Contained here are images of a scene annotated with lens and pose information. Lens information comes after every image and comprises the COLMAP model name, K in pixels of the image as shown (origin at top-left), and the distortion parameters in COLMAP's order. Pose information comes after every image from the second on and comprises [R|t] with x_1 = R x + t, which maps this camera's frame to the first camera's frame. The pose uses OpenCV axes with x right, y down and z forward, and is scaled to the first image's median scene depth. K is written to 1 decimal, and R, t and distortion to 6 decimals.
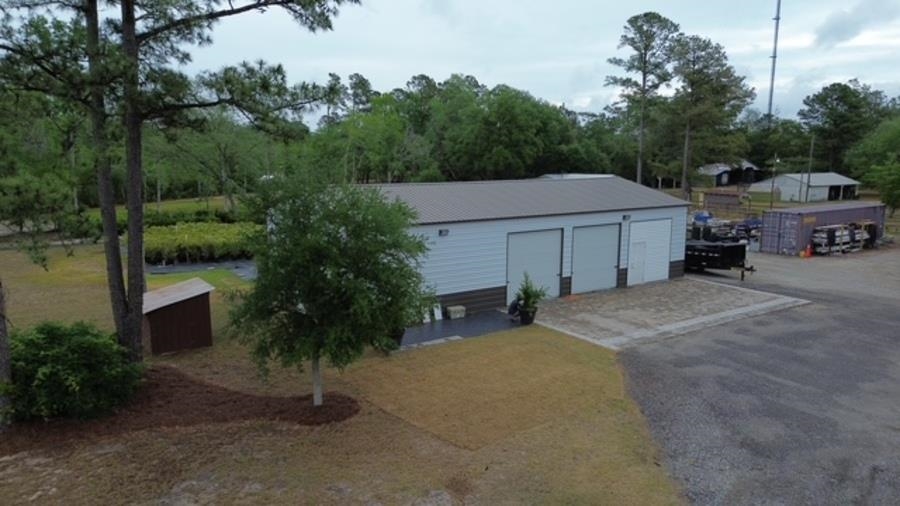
lens RADIAL K [[651.0, 0, 451.1], [0, 651.0, 251.1], [0, 0, 1]] dist [0.066730, -0.045908]
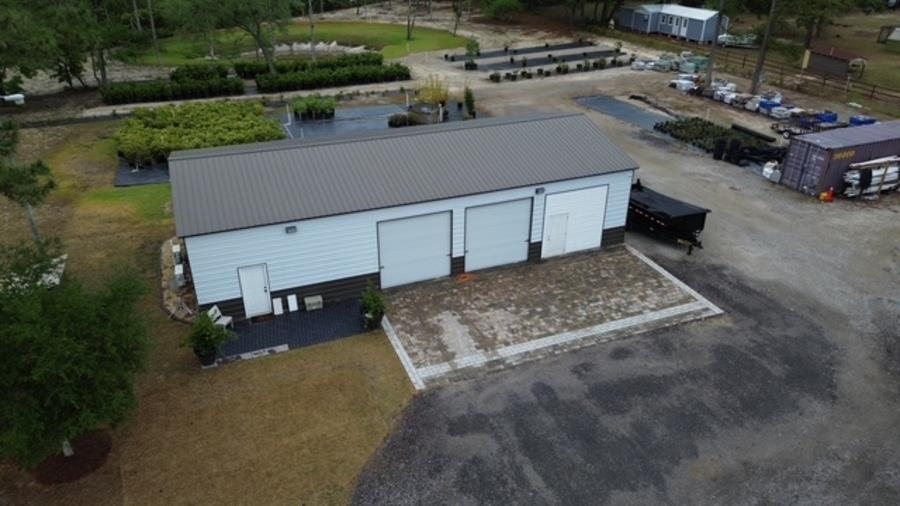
lens RADIAL K [[651.0, 0, 453.6], [0, 651.0, 249.3], [0, 0, 1]] dist [0.066730, -0.045908]
pose [[0.974579, 0.102293, -0.199327, 0.338925], [-0.033423, 0.946109, 0.322118, -0.260549], [0.221535, -0.307268, 0.925478, 0.118992]]
